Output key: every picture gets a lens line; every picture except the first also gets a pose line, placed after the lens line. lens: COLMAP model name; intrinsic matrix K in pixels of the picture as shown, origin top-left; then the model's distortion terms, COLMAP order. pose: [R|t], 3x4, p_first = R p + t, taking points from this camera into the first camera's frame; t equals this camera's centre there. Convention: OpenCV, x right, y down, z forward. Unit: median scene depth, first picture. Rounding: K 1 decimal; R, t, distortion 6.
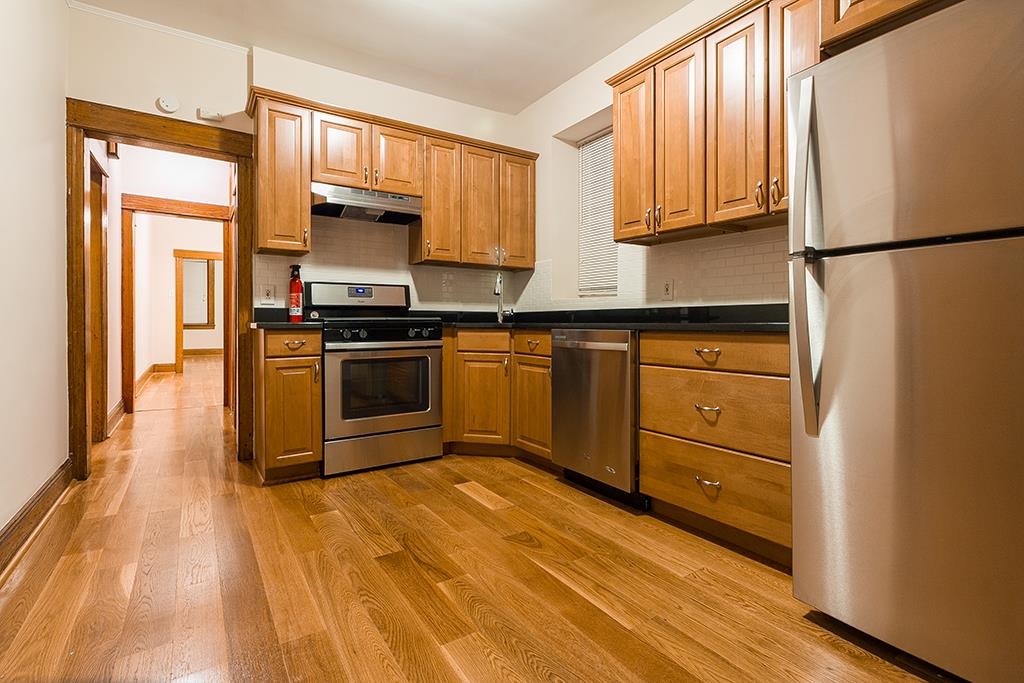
lens RADIAL K [[494.8, 0, 509.5], [0, 494.8, 331.2], [0, 0, 1]] dist [0.001313, -0.000126]
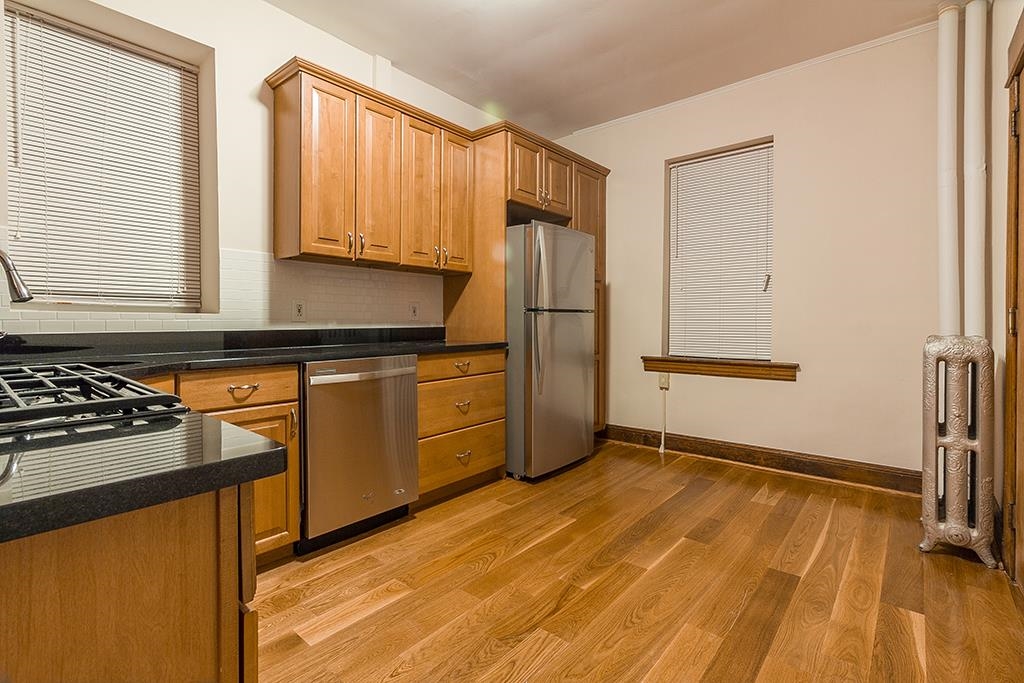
lens RADIAL K [[494.8, 0, 509.5], [0, 494.8, 331.2], [0, 0, 1]] dist [0.001313, -0.000126]
pose [[-0.313620, -0.023974, 0.949246, -0.963255], [0.015712, 0.999413, 0.030432, -0.092393], [-0.949419, 0.024459, -0.313060, 1.263069]]
